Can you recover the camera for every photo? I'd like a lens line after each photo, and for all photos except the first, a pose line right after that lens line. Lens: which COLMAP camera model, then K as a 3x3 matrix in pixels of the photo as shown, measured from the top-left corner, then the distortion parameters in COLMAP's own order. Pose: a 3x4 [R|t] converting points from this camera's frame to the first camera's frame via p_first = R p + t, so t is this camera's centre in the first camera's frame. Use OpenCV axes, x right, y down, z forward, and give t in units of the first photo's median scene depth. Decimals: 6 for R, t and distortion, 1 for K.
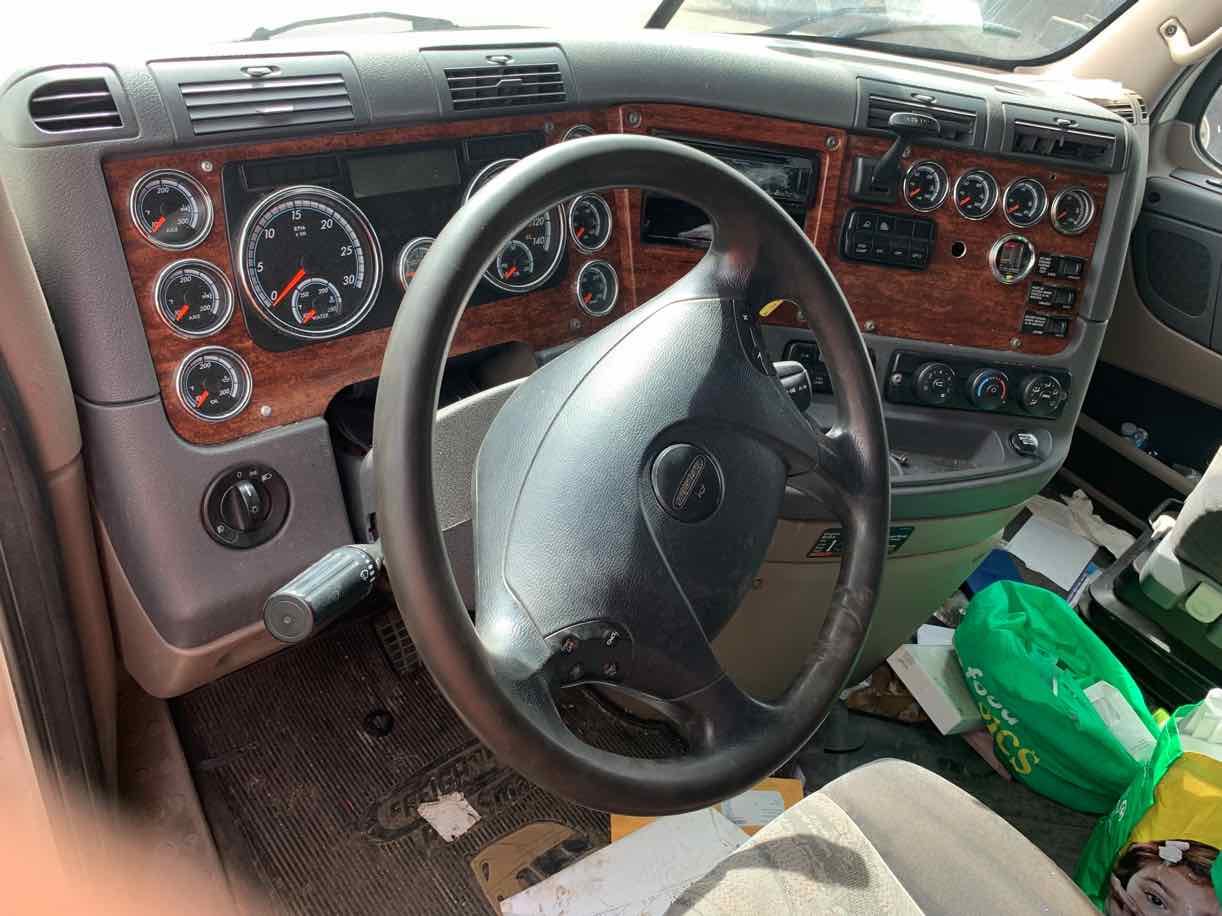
lens RADIAL K [[935.4, 0, 619.8], [0, 935.4, 445.3], [0, 0, 1]] dist [0.078238, -0.159104]
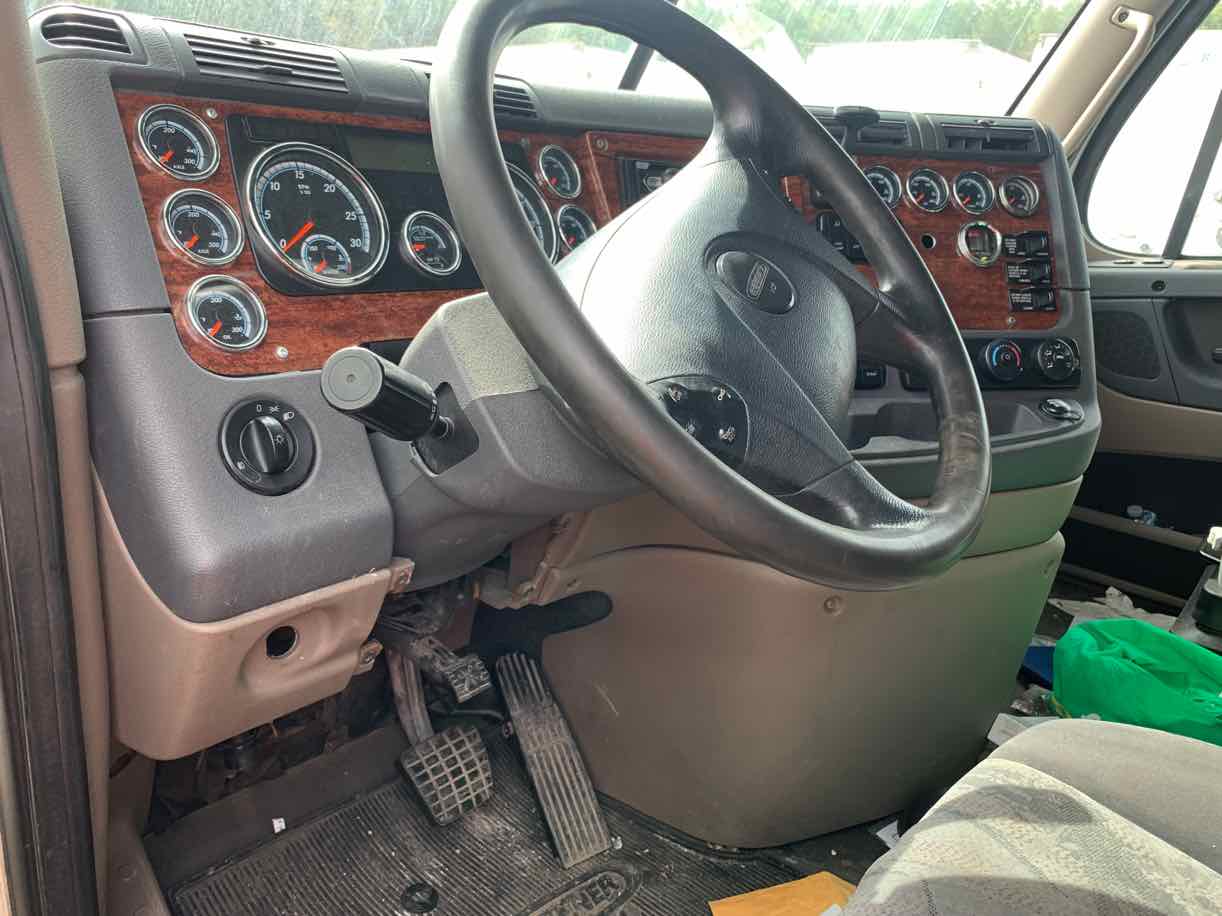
lens RADIAL K [[930.8, 0, 584.9], [0, 930.8, 595.2], [0, 0, 1]] dist [0.075734, -0.107795]
pose [[0.981375, -0.177081, 0.074465, -0.193046], [0.192083, 0.909841, -0.367822, 0.562070], [-0.002618, 0.375275, 0.926910, 0.235409]]
